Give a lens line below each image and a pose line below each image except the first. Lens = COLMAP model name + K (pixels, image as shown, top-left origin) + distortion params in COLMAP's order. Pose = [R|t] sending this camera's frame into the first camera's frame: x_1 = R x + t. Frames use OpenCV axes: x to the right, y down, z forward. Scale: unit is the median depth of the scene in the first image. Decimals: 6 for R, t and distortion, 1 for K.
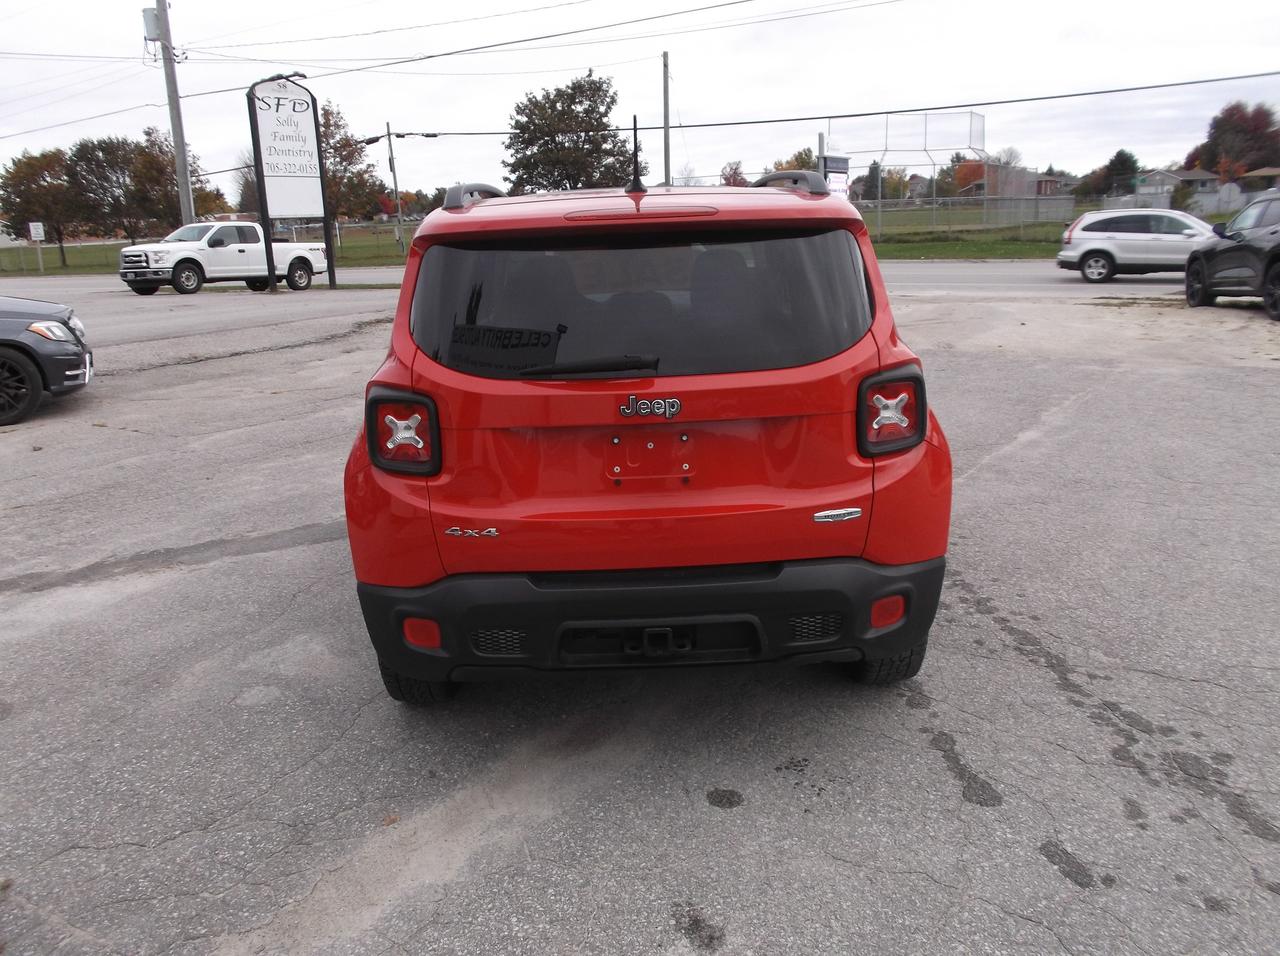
lens RADIAL K [[1019.8, 0, 640.0], [0, 1019.8, 478.0], [0, 0, 1]] dist [-0.032583, 0.013071]
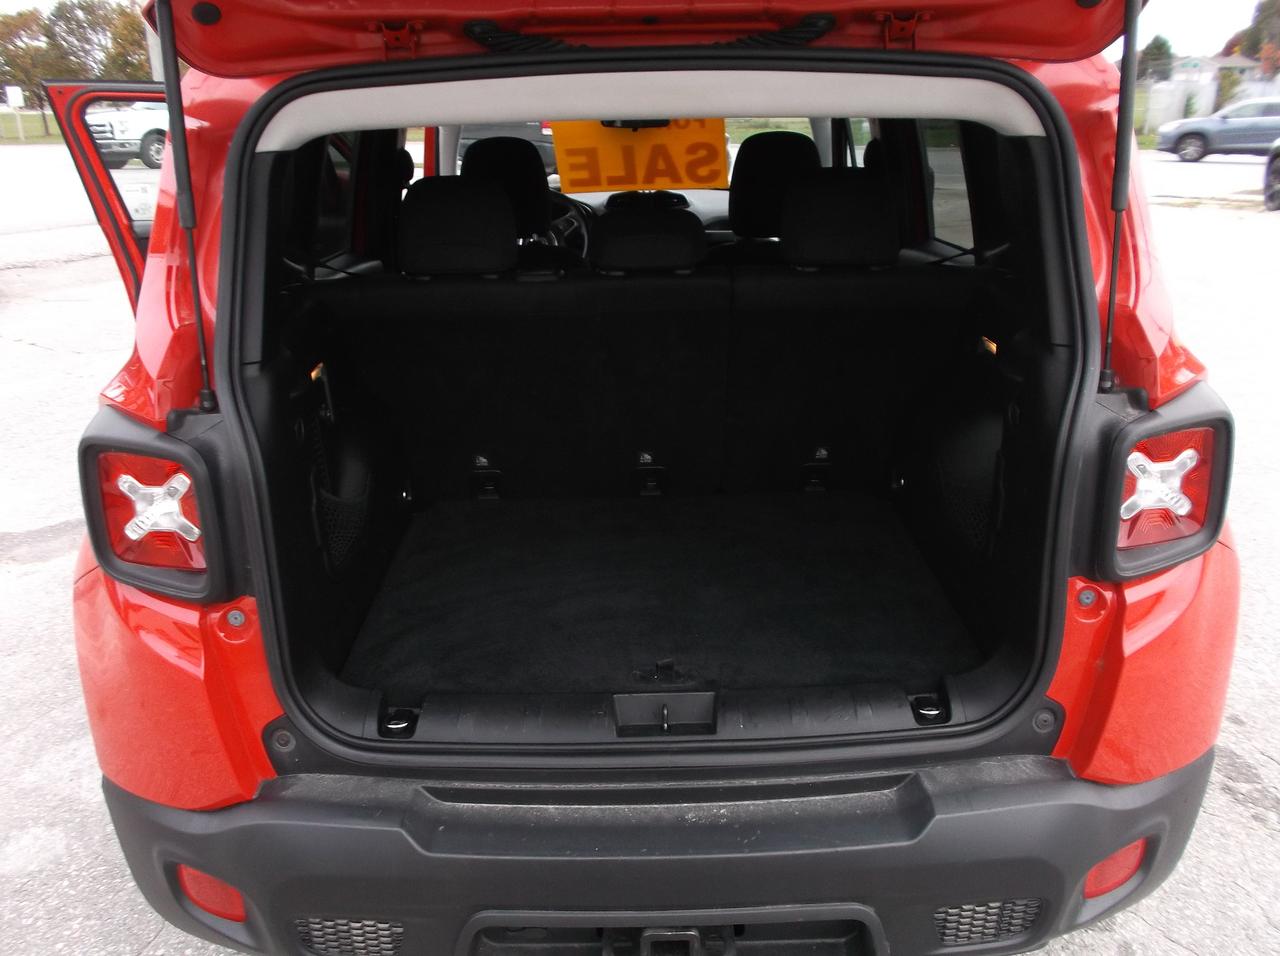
lens RADIAL K [[1019.8, 0, 640.0], [0, 1019.8, 478.0], [0, 0, 1]] dist [-0.032583, 0.013071]
pose [[0.999753, 0.022148, -0.001605, -0.001098], [-0.021837, 0.993688, 0.110033, -0.088931], [0.004032, -0.109971, 0.993927, 0.390533]]
